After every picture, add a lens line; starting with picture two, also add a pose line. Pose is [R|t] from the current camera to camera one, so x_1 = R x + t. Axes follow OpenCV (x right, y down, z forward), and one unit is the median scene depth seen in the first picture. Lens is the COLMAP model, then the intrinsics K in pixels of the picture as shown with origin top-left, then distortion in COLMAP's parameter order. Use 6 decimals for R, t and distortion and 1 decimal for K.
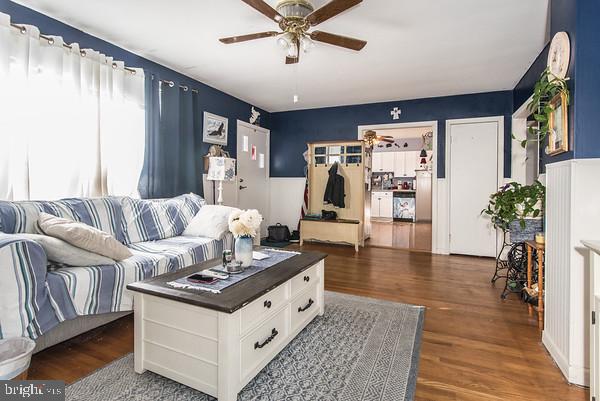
lens RADIAL K [[306.5, 0, 304.6], [0, 306.5, 185.3], [0, 0, 1]] dist [0.002691, 0.005619]
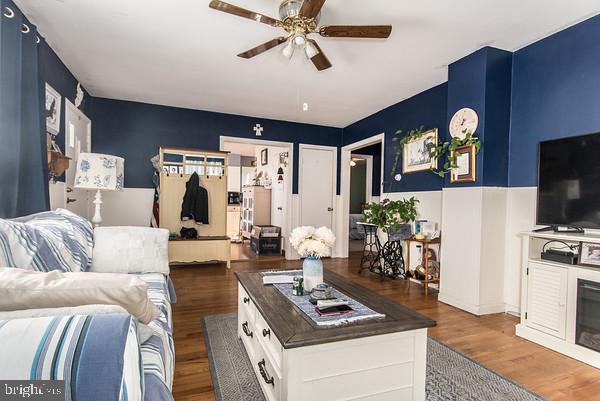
lens RADIAL K [[306.5, 0, 301.6], [0, 306.5, 209.9], [0, 0, 1]] dist [0.002691, 0.005619]
pose [[0.699912, -0.013682, 0.714098, -0.491160], [-0.011321, 0.999478, 0.030246, 0.002959], [-0.714139, -0.029253, 0.699392, 0.238592]]
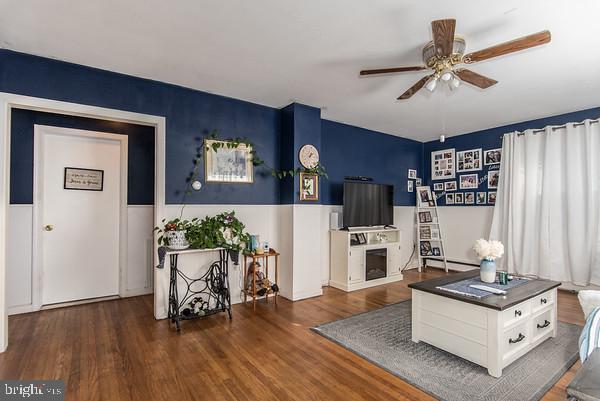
lens RADIAL K [[306.5, 0, 298.6], [0, 306.5, 205.4], [0, 0, 1]] dist [0.002691, 0.005619]
pose [[-0.858313, -0.006767, 0.513082, -0.110293], [-0.010725, 0.999931, -0.004752, -0.030191], [-0.513014, -0.009582, -0.858327, 1.487961]]
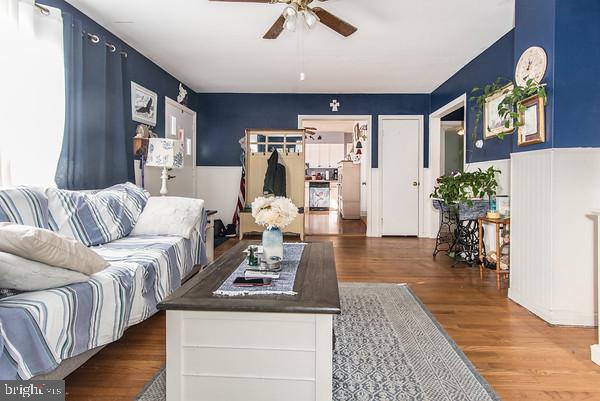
lens RADIAL K [[306.5, 0, 313.9], [0, 306.5, 179.0], [0, 0, 1]] dist [0.002691, 0.005619]
pose [[0.922893, -0.005513, 0.385017, -0.244141], [0.004301, 0.999983, 0.004011, 0.015749], [-0.385032, -0.002046, 0.922901, 0.095097]]
